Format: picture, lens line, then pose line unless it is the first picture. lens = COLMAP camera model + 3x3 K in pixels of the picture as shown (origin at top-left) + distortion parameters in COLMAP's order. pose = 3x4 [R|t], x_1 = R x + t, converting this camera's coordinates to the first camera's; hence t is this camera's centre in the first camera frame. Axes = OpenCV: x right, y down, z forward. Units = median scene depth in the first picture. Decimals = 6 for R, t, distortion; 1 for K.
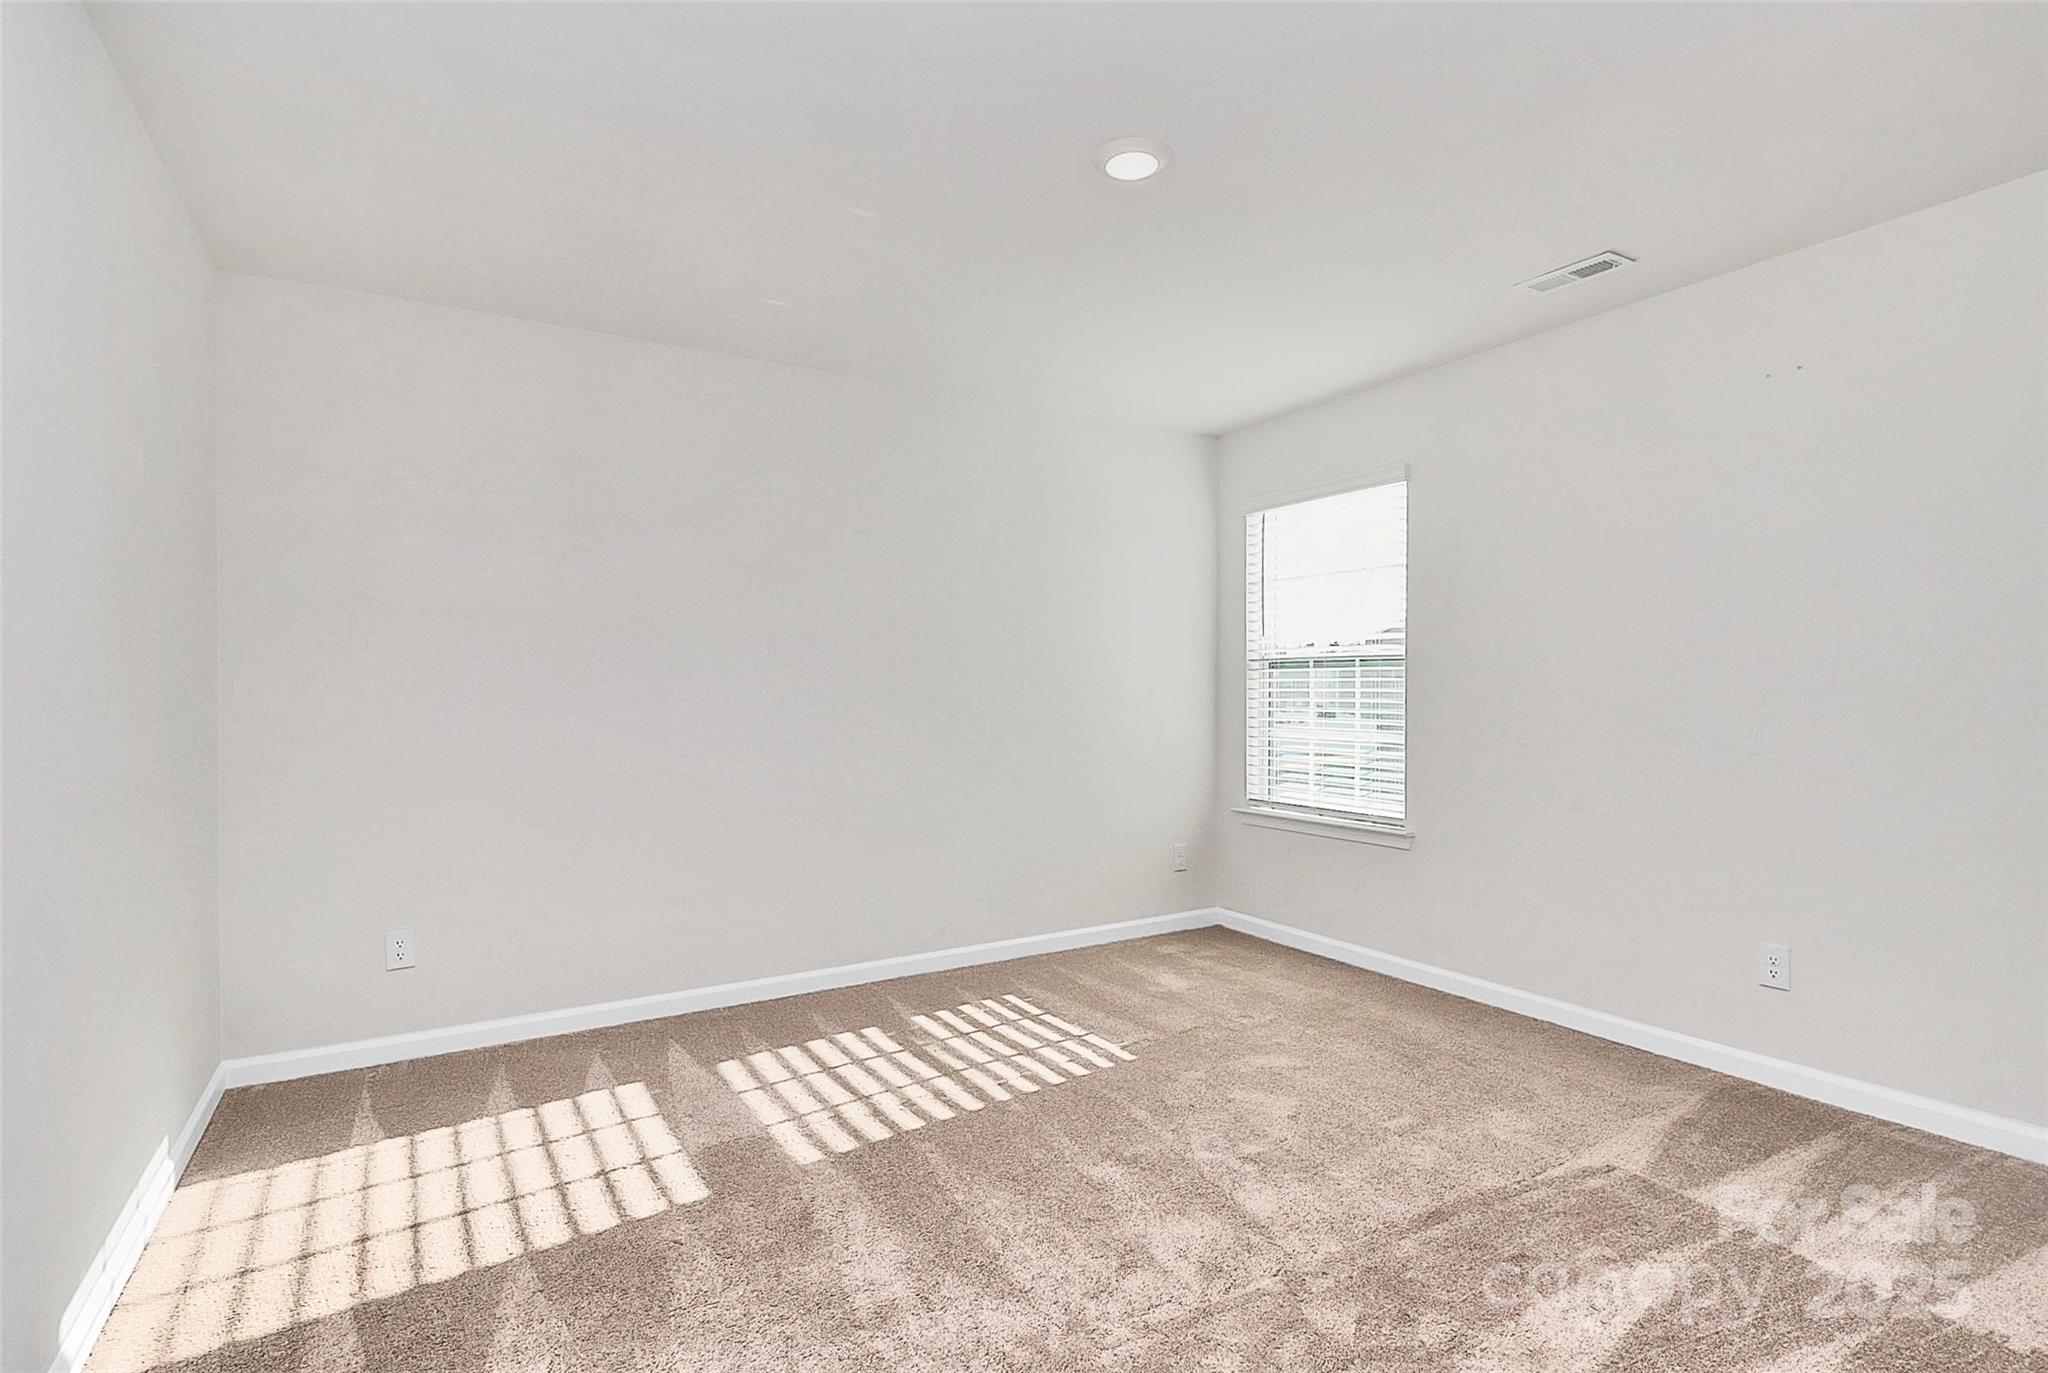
lens RADIAL K [[975.1, 0, 1024.0], [0, 975.1, 686.5], [0, 0, 1]] dist [0.000217, 0.000180]
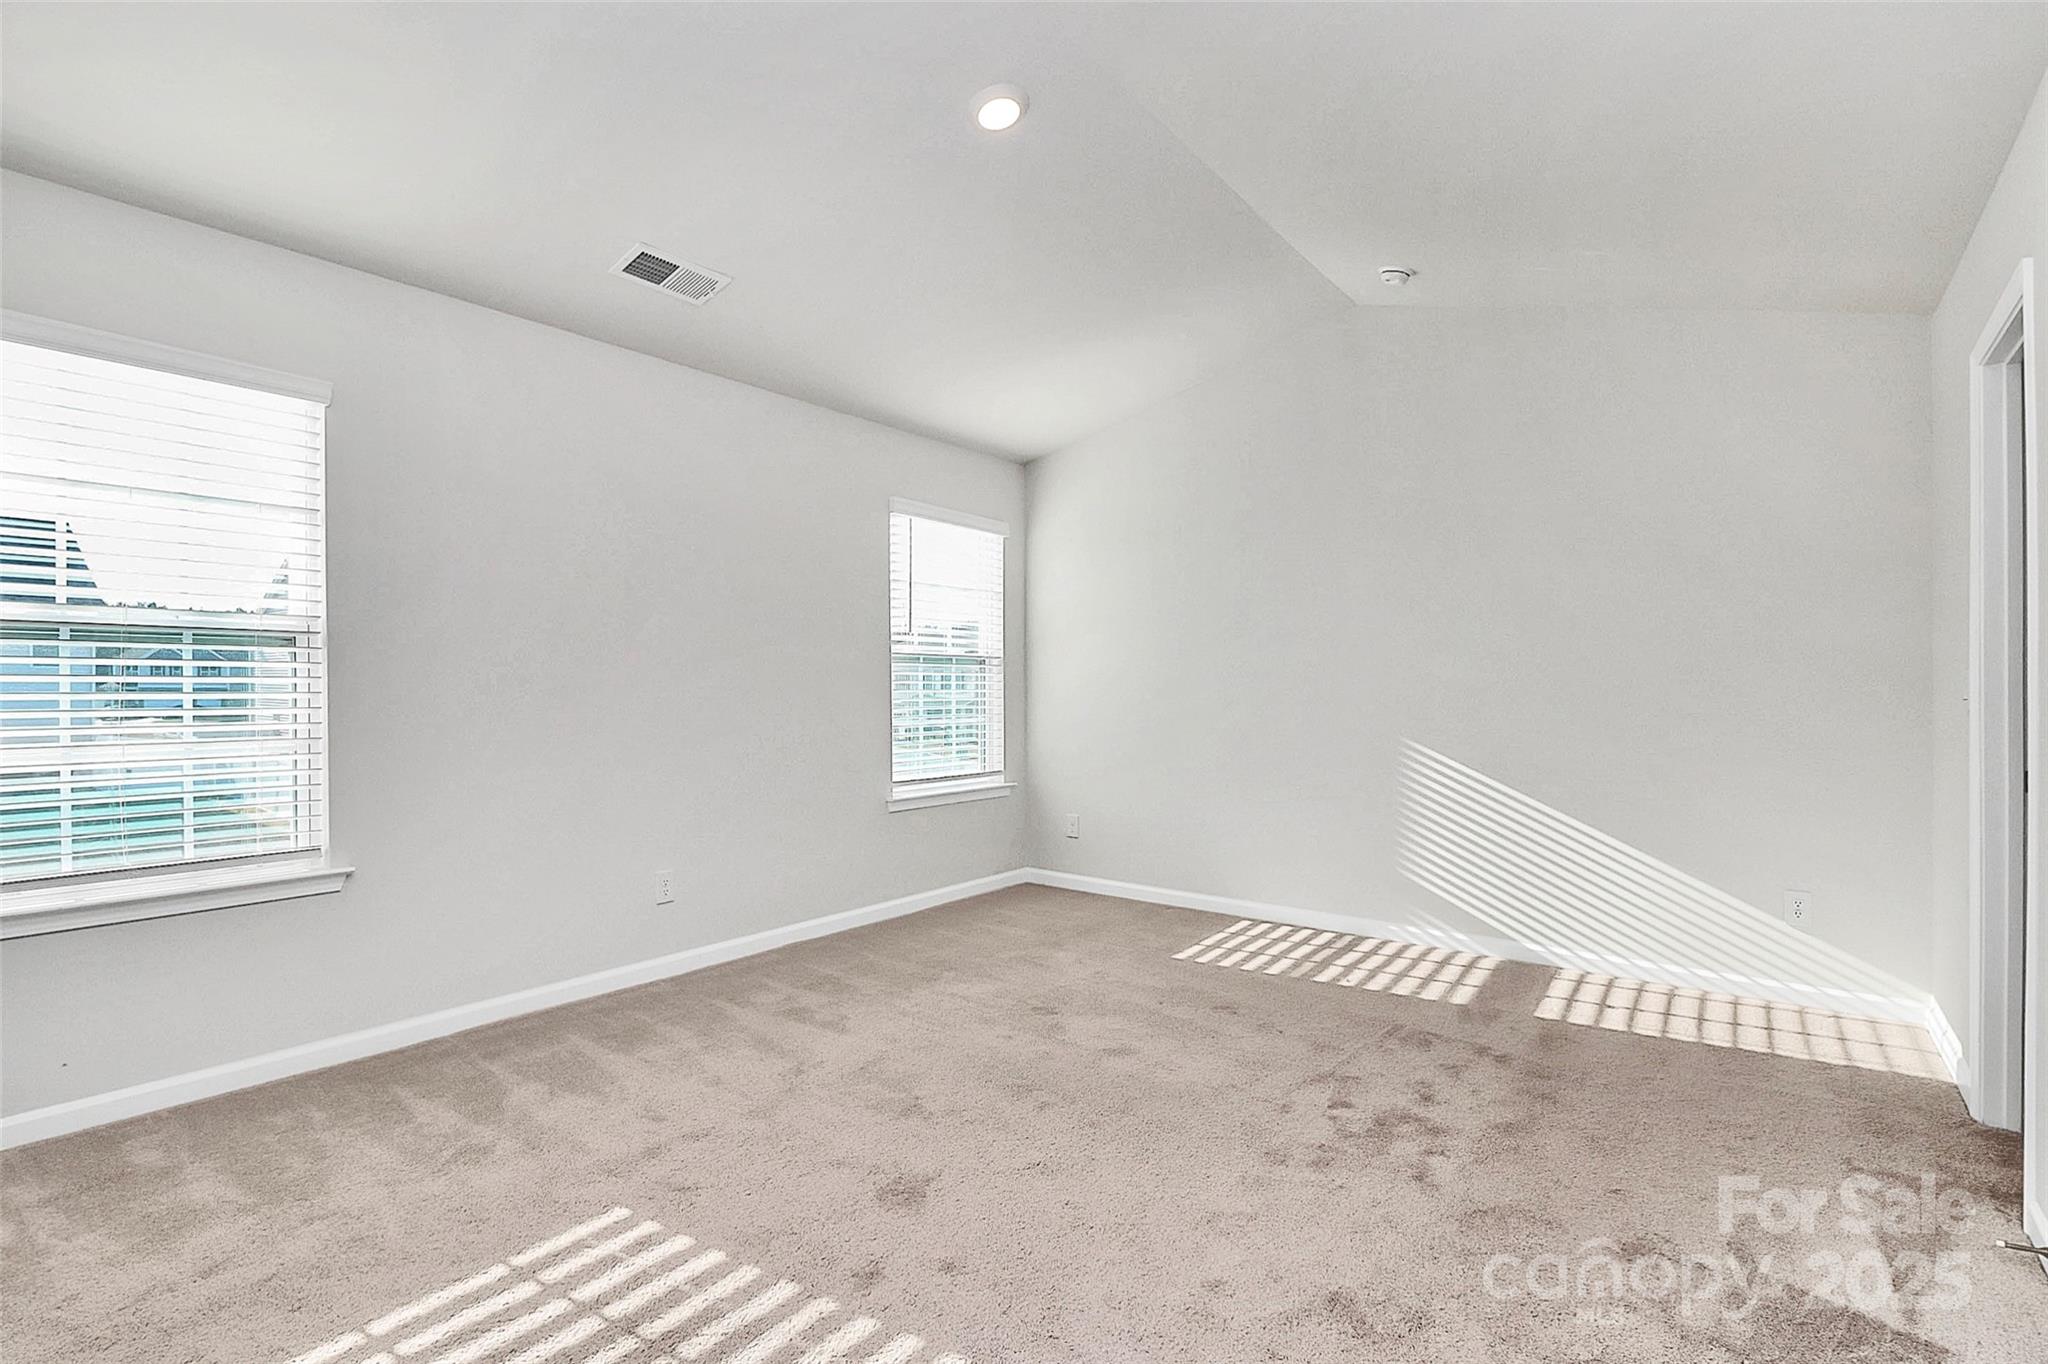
lens RADIAL K [[944.0, 0, 1022.4], [0, 944.0, 704.6], [0, 0, 1]] dist [-0.001175, -0.000256]
pose [[-0.345749, -0.015500, 0.938199, -0.609062], [-0.011780, 0.999856, 0.012178, 0.007711], [-0.938253, -0.006841, -0.345882, 0.963211]]
